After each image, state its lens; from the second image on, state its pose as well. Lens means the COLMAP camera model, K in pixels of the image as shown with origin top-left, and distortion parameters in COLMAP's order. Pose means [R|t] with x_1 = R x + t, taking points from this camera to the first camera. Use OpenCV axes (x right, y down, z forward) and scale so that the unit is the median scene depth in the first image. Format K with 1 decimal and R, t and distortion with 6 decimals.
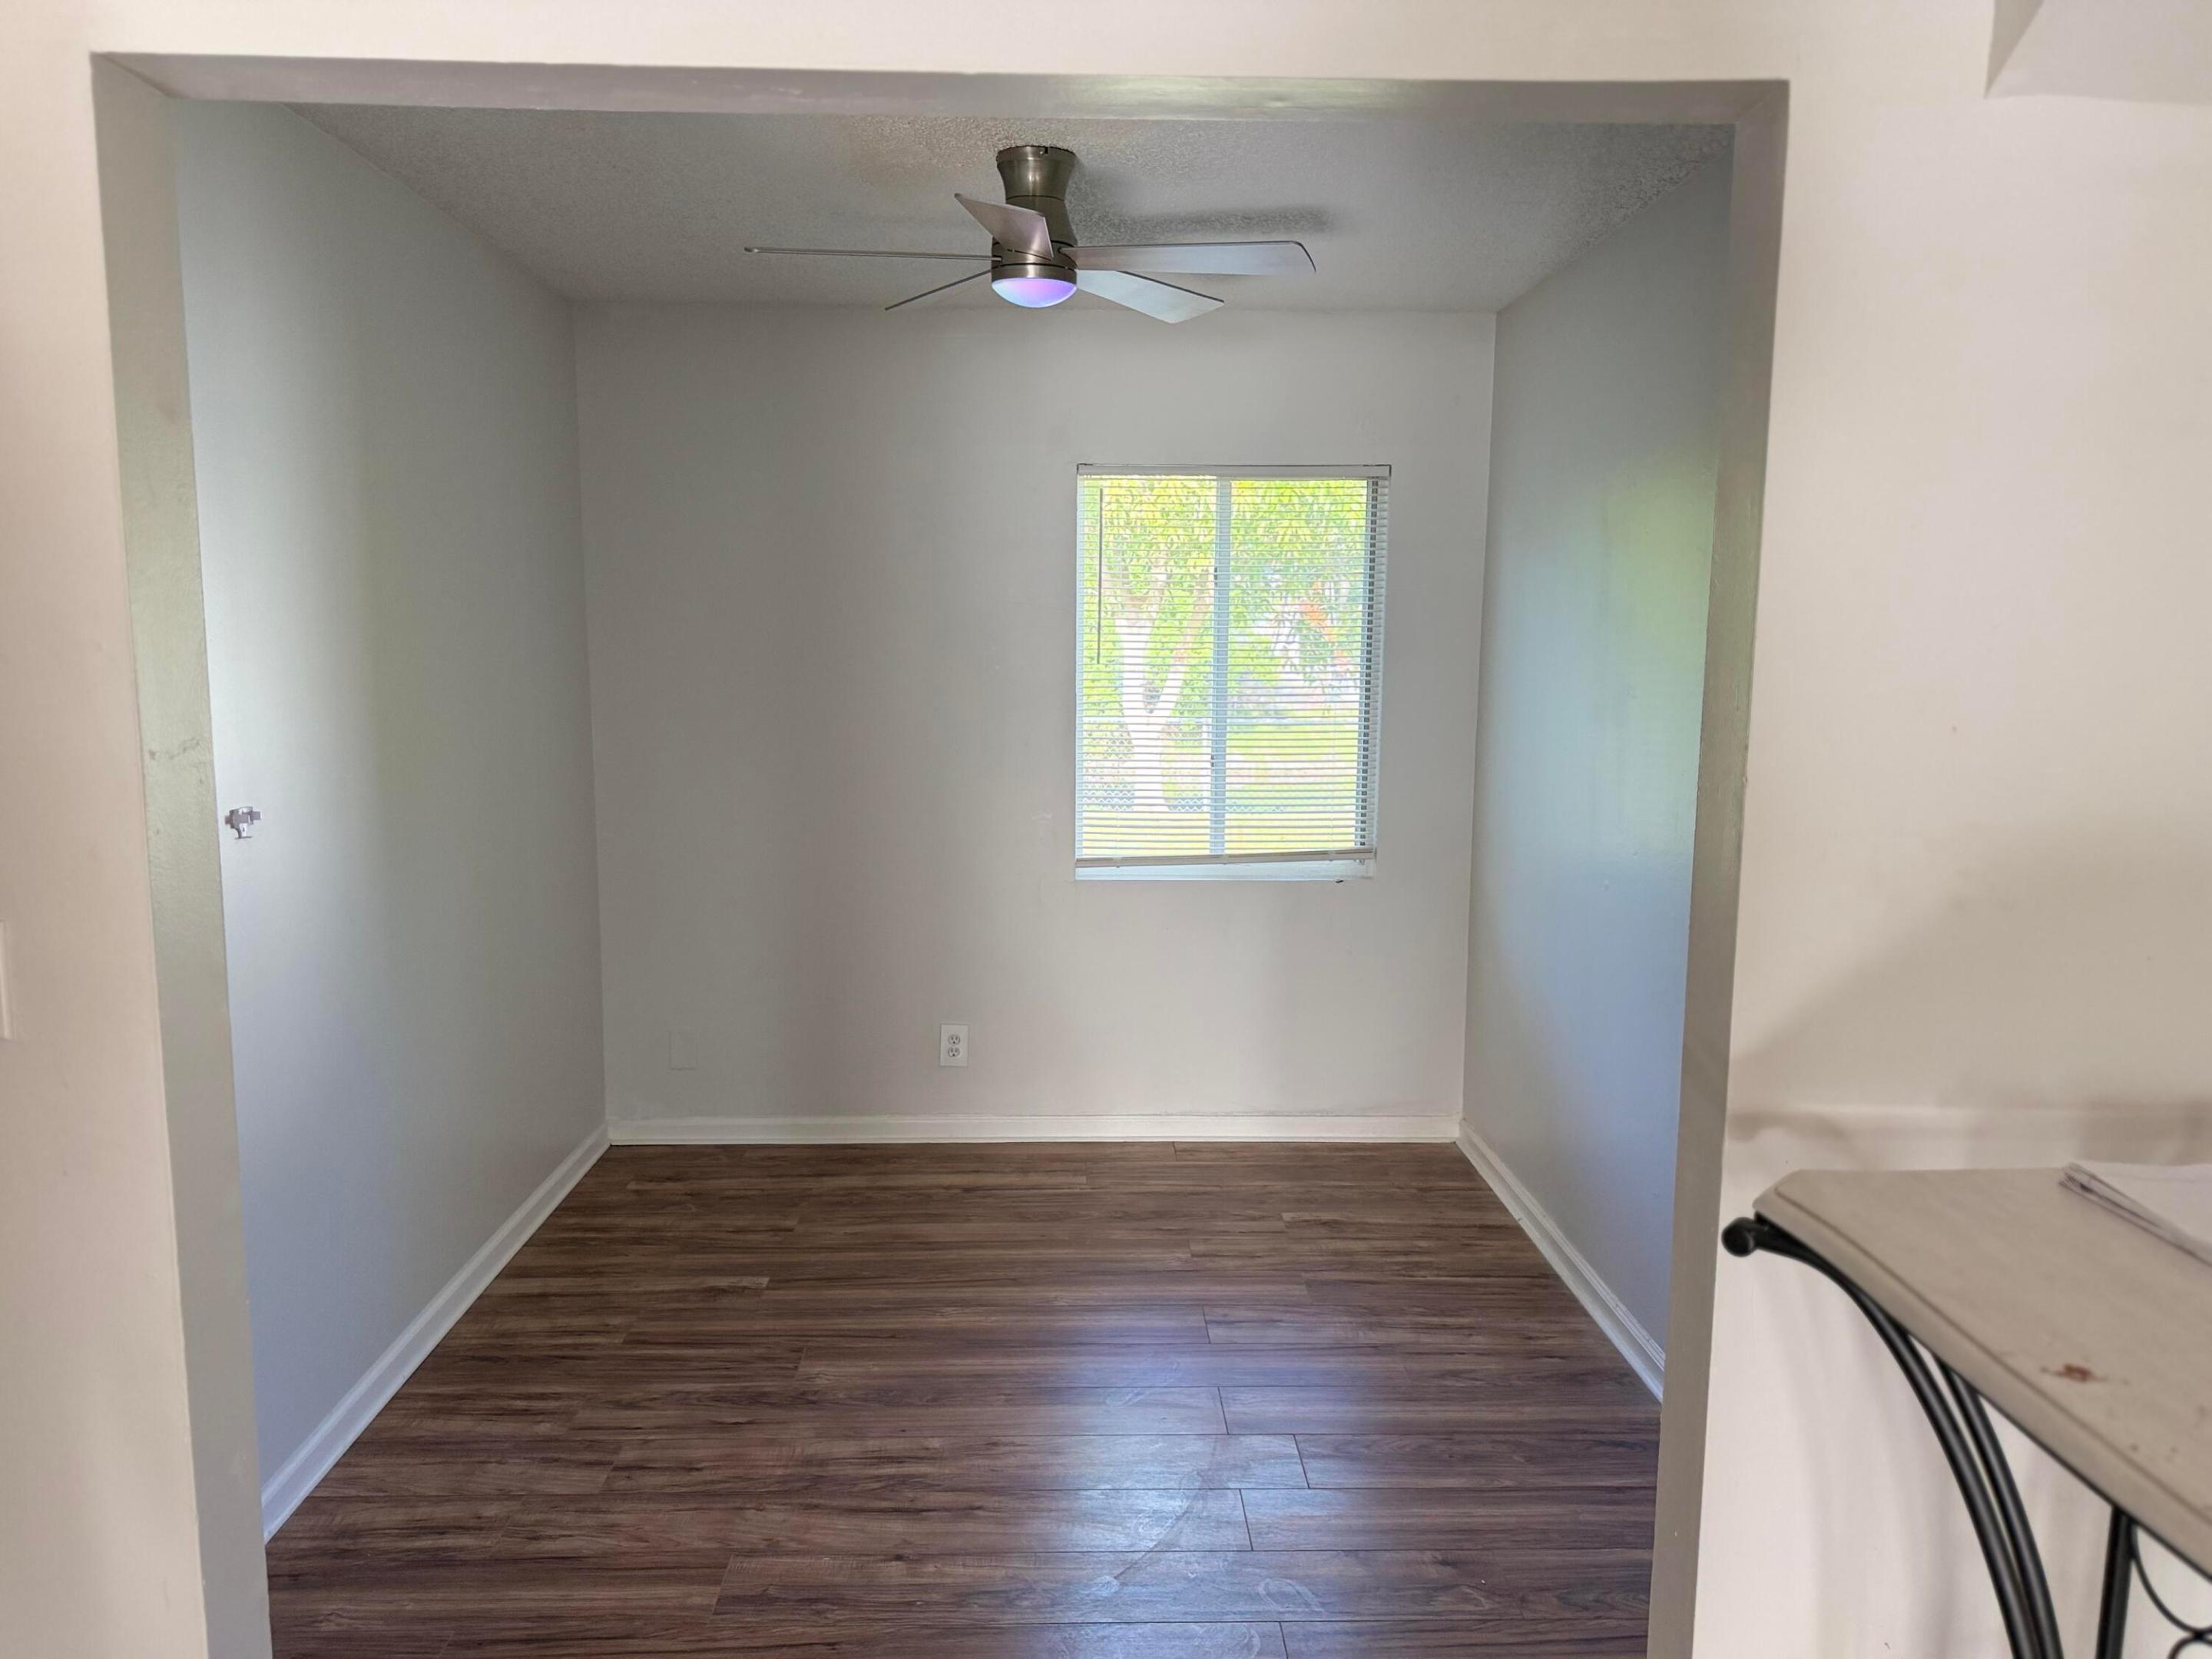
lens RADIAL K [[1580.7, 0, 1106.0], [0, 1580.7, 829.5], [0, 0, 1]] dist [0.061996, -0.129631]
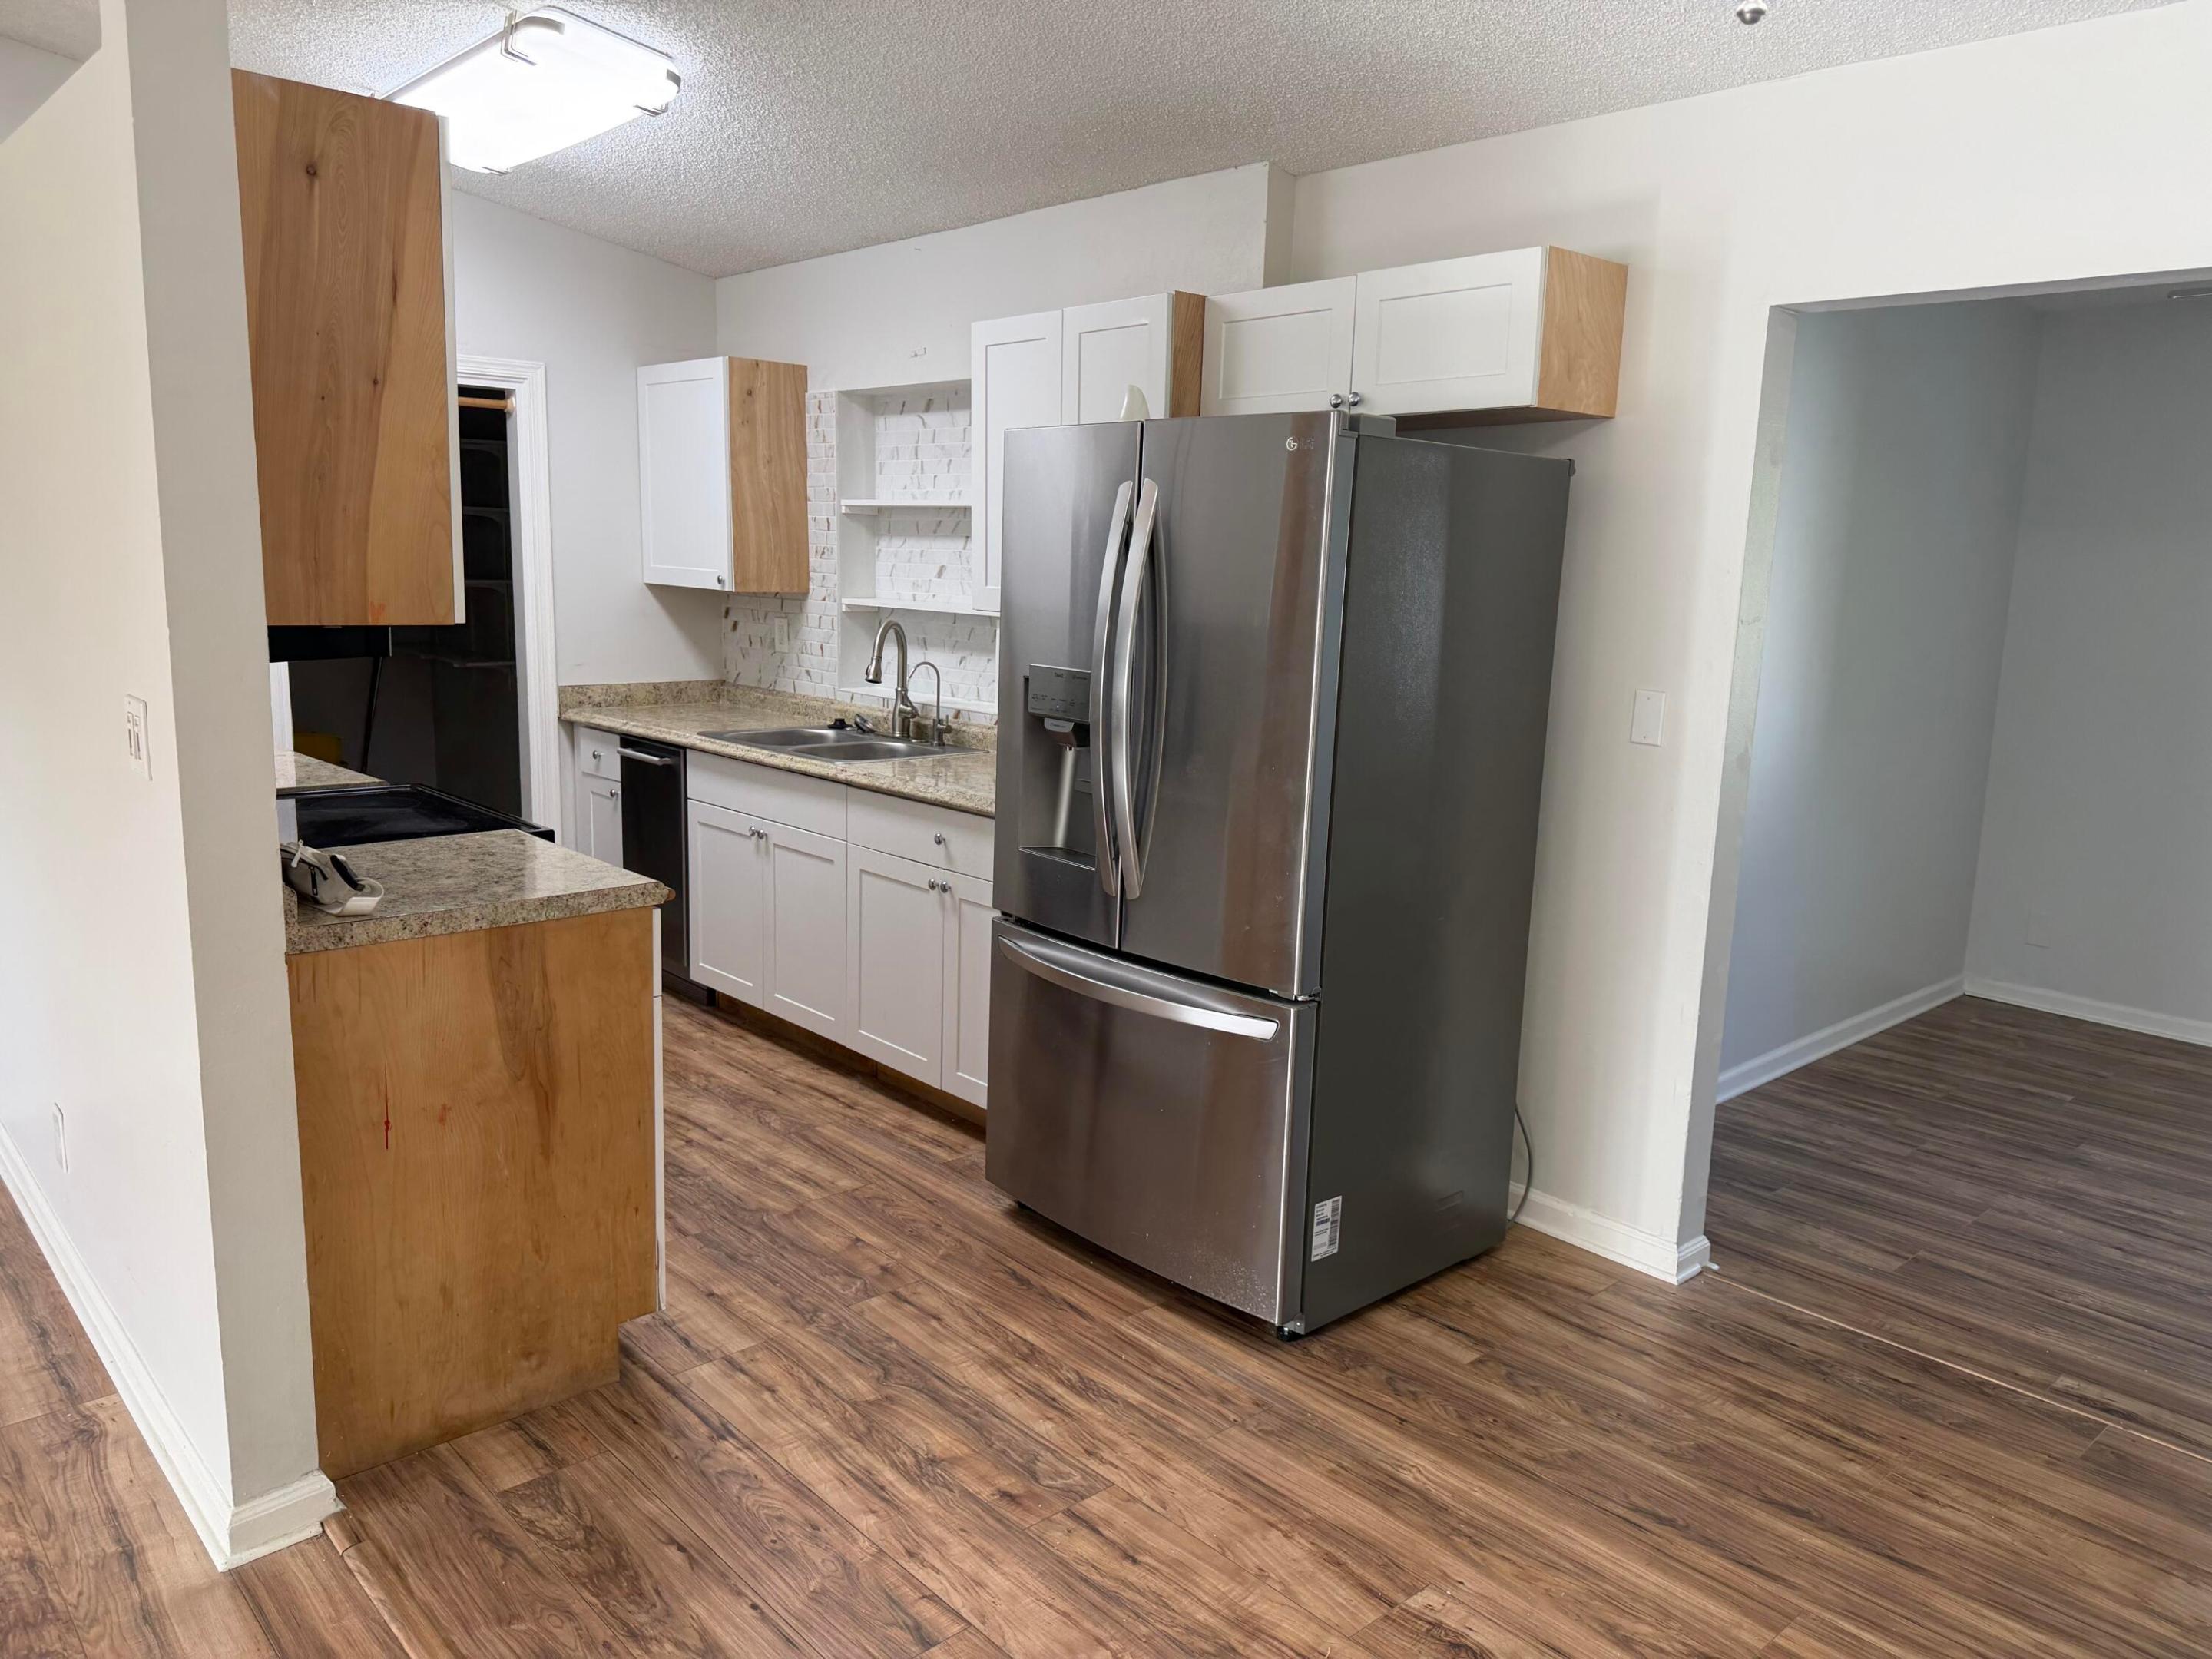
lens RADIAL K [[1509.5, 0, 1138.2], [0, 1509.5, 828.5], [0, 0, 1]] dist [0.091934, -0.093119]
pose [[0.661089, 0.142375, -0.736676, 0.205083], [-0.121533, 0.989185, 0.082113, 0.069571], [0.740399, 0.035246, 0.671243, -0.468290]]
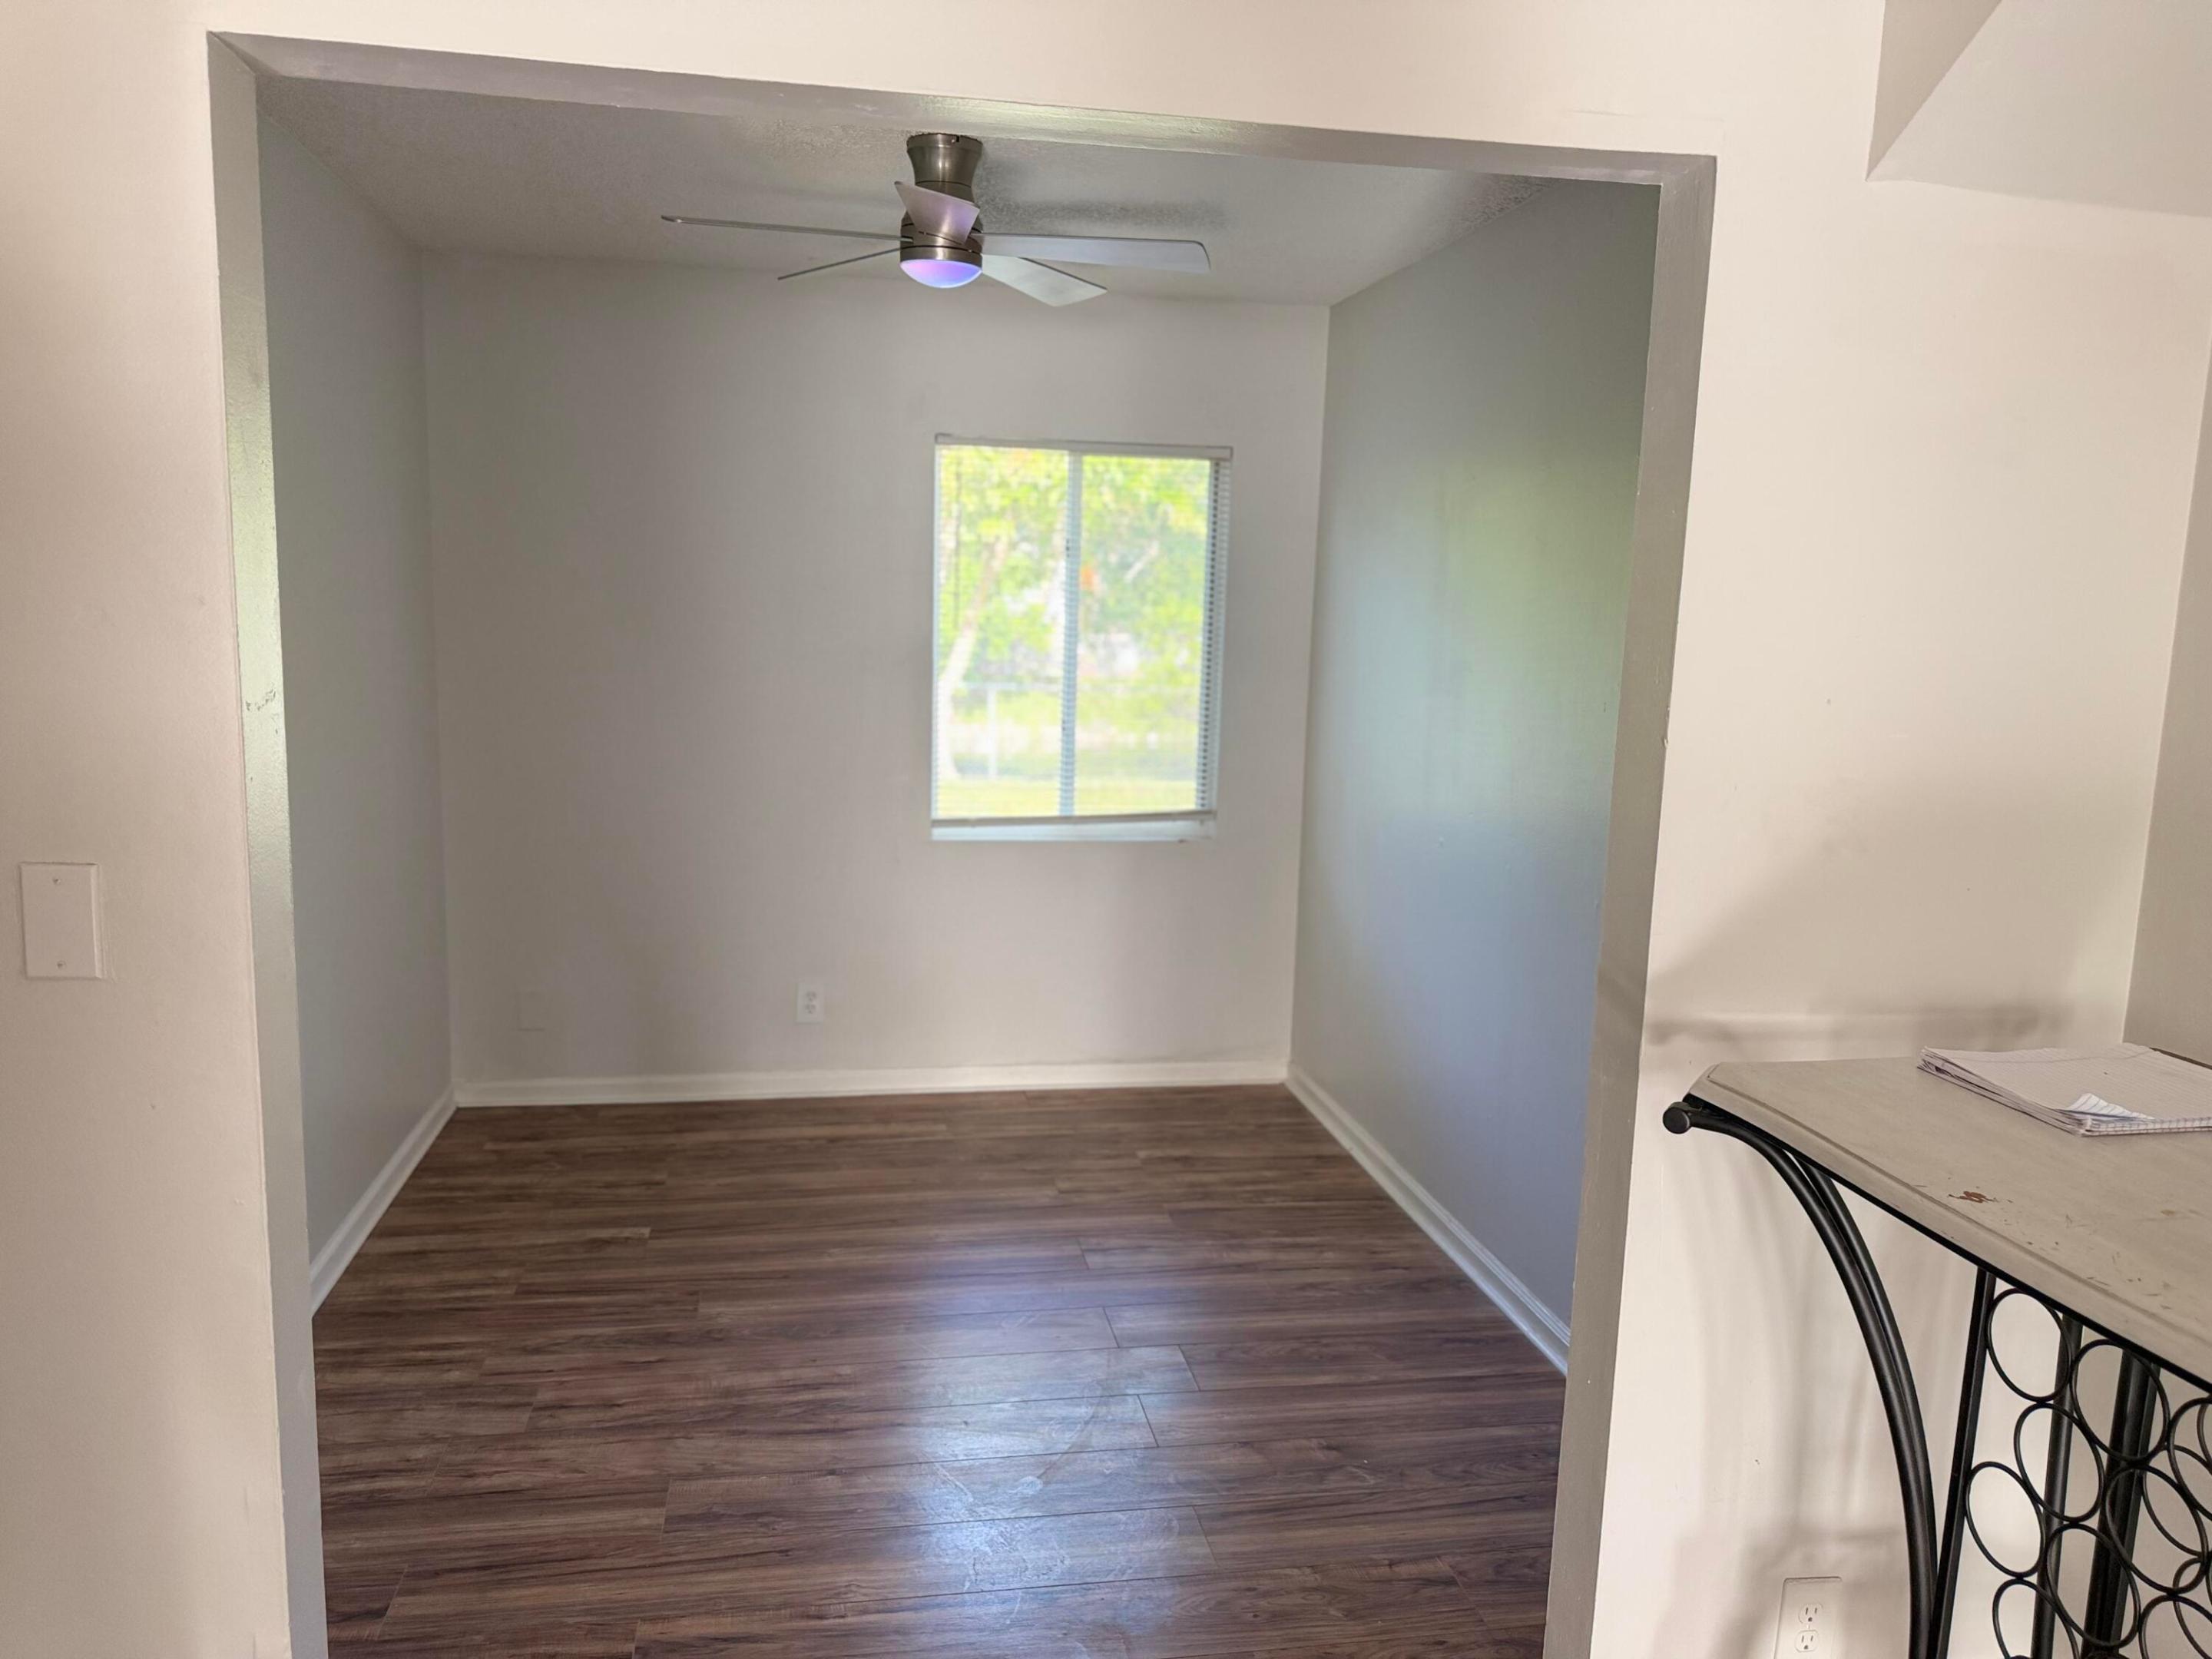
lens RADIAL K [[1580.7, 0, 1106.0], [0, 1580.7, 829.5], [0, 0, 1]] dist [0.061996, -0.129631]
pose [[0.988751, -0.000032, 0.149570, -0.089915], [-0.003053, 0.999787, 0.020393, 0.005748], [-0.149539, -0.020620, 0.988541, -0.055532]]
